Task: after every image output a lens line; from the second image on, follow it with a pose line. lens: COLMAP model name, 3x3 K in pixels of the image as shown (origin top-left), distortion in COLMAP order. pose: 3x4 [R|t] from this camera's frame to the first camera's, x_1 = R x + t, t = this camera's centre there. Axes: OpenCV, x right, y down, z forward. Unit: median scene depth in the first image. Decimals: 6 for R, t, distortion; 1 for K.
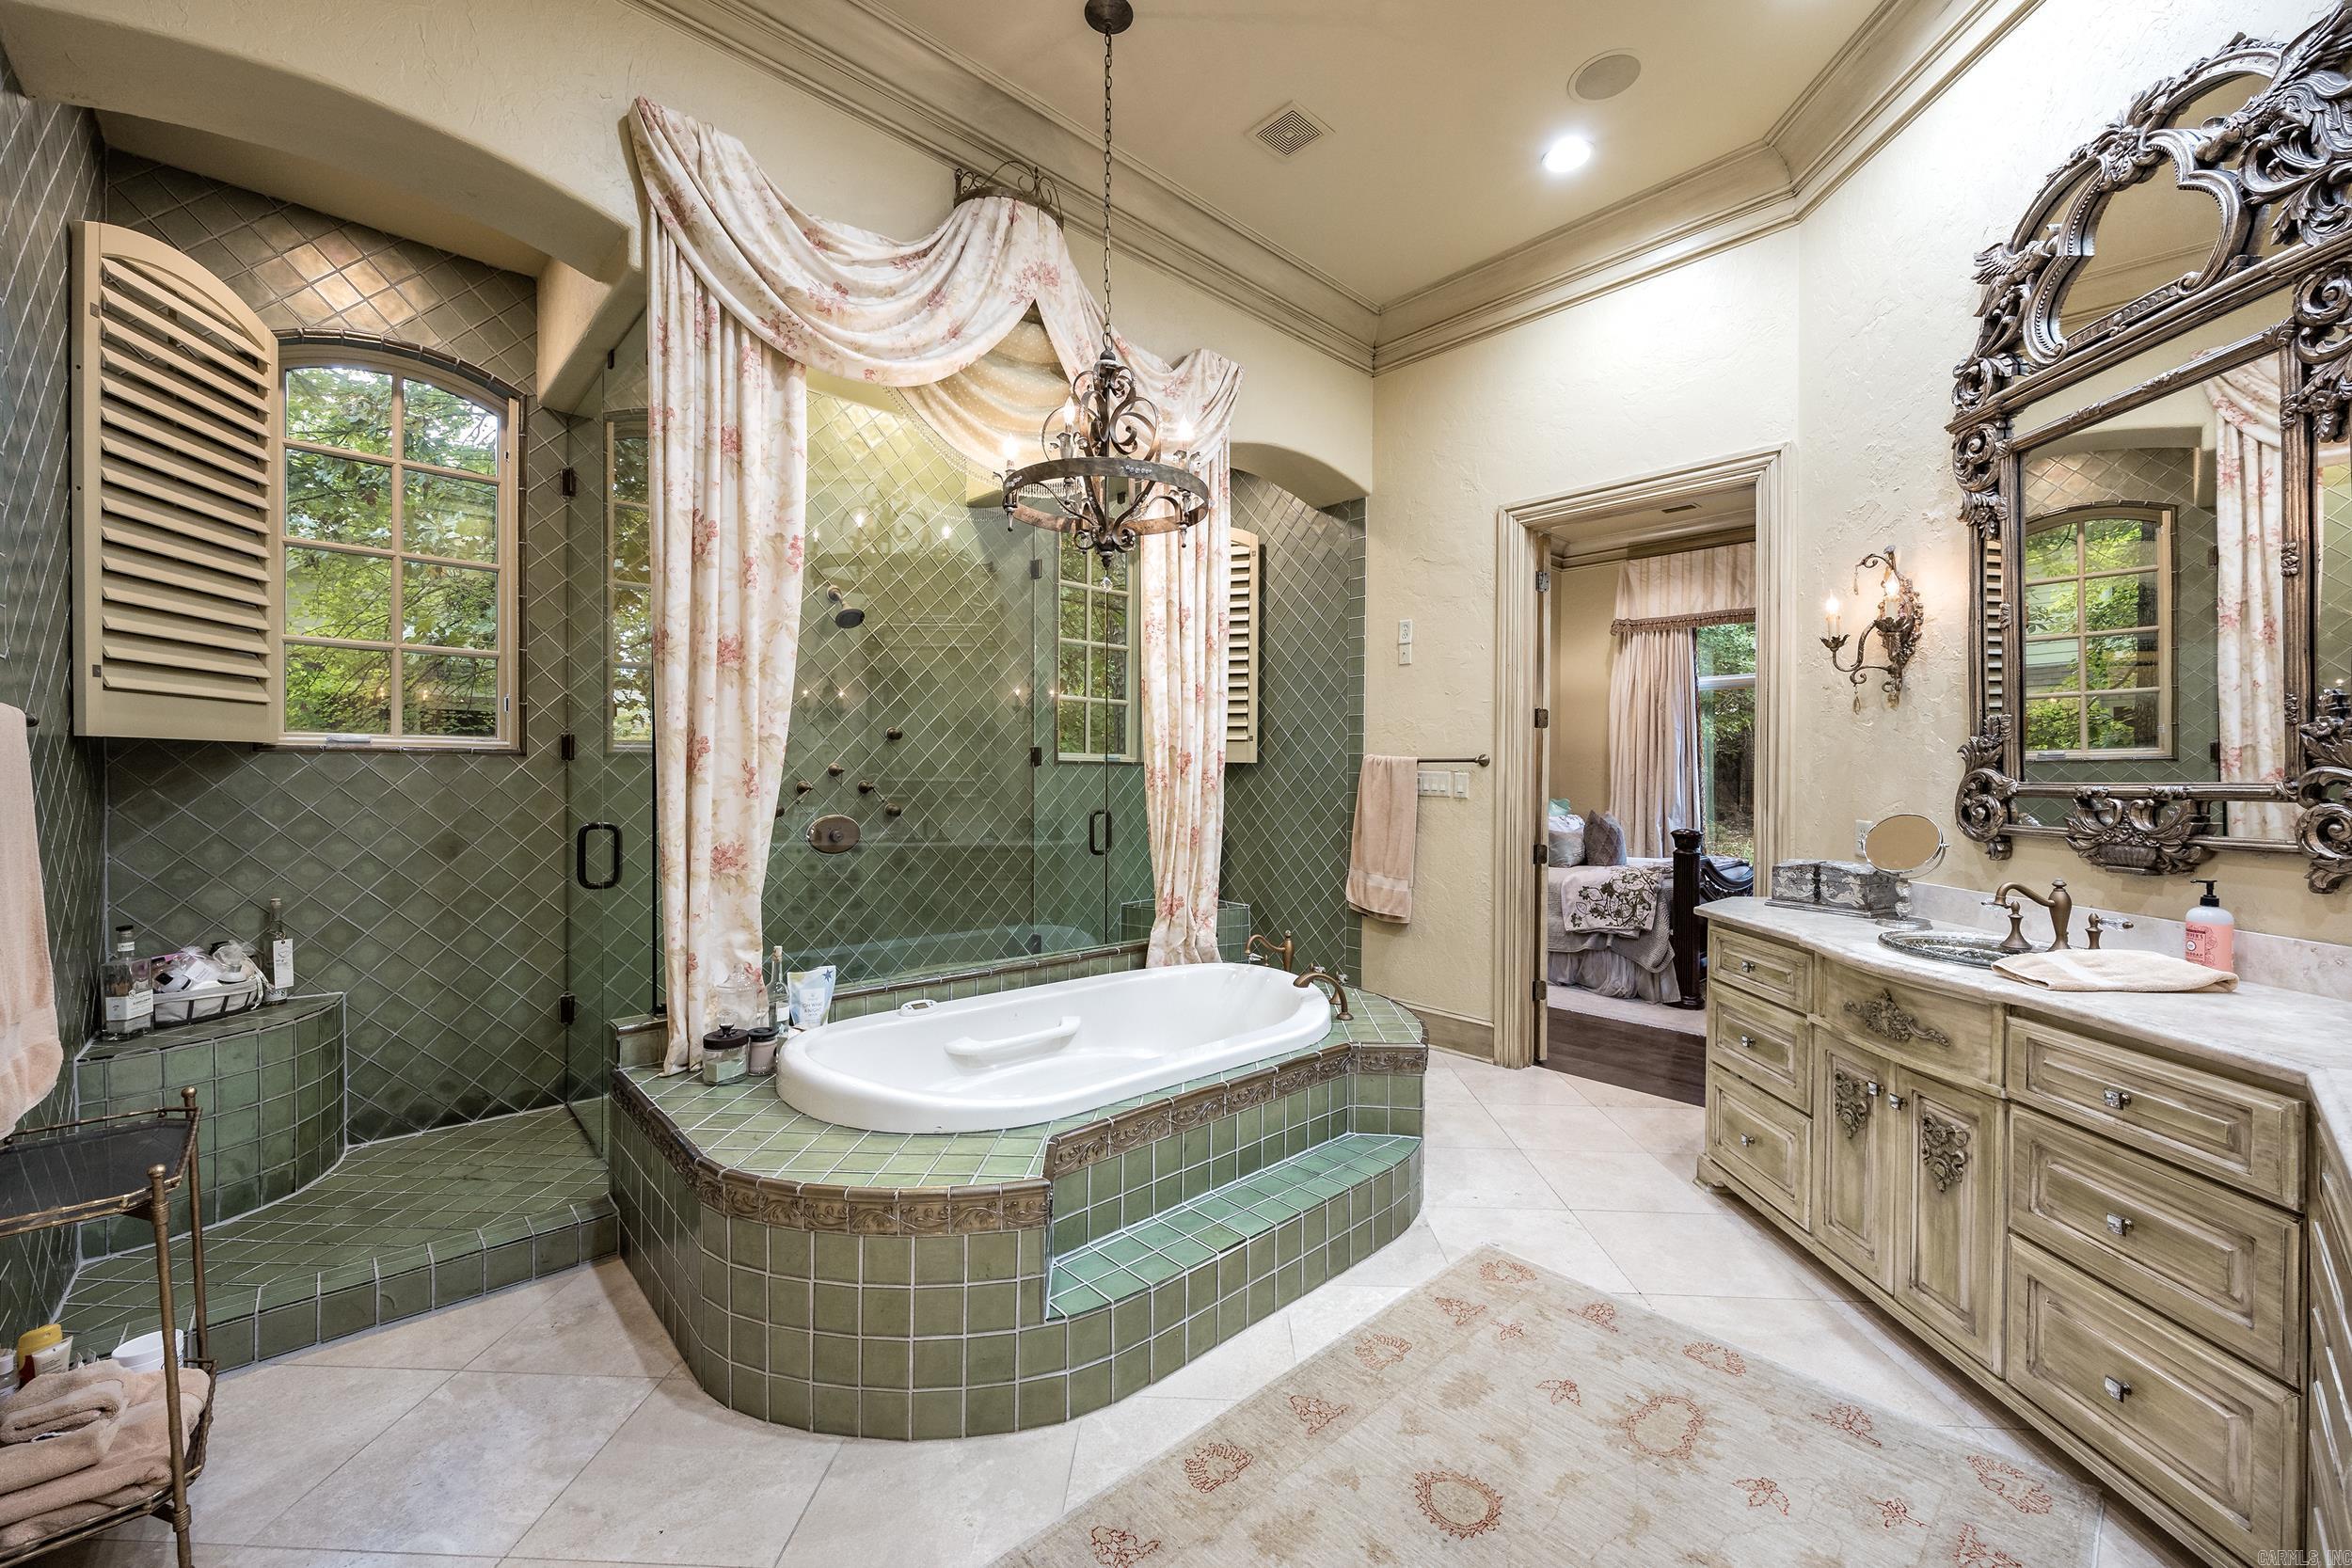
lens RADIAL K [[947.8, 0, 1167.3], [0, 947.8, 780.1], [0, 0, 1]] dist [-0.002487, 0.000044]
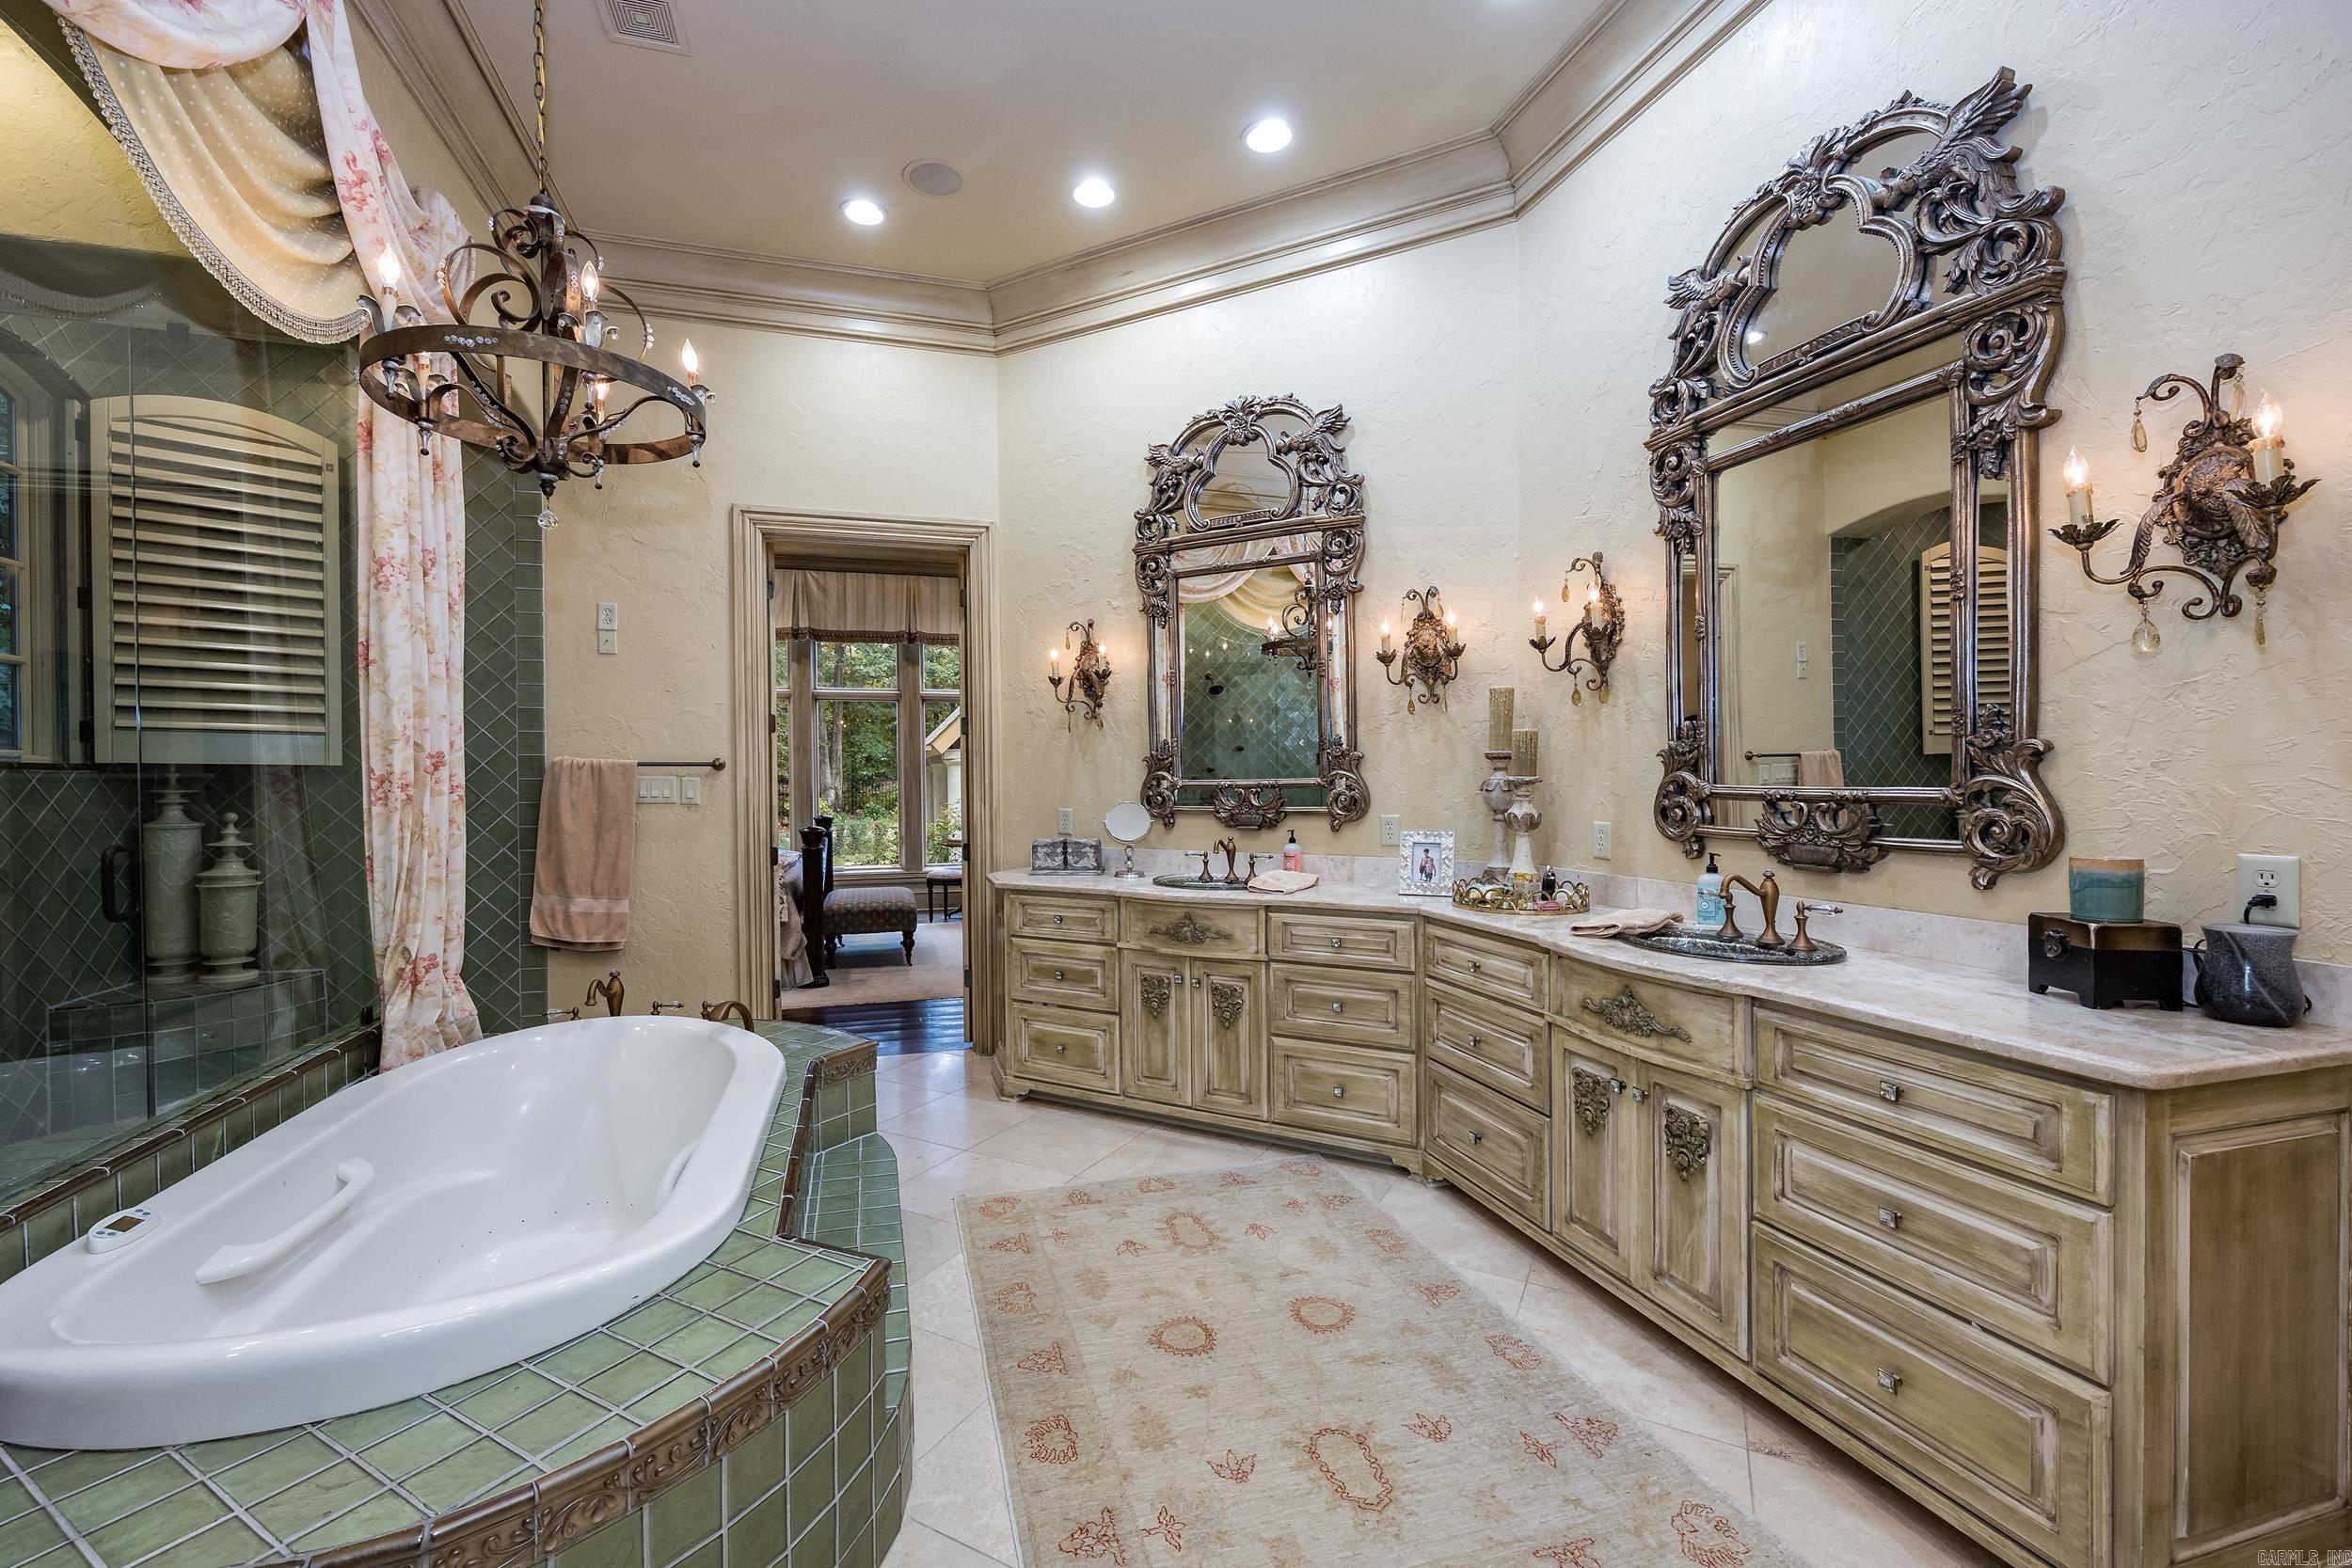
lens RADIAL K [[947.8, 0, 1167.3], [0, 947.8, 780.1], [0, 0, 1]] dist [-0.002487, 0.000044]
pose [[0.442643, -0.010186, 0.896640, -0.494959], [0.013247, 0.999901, 0.004819, -0.004721], [-0.896600, 0.009745, 0.442734, 0.251006]]
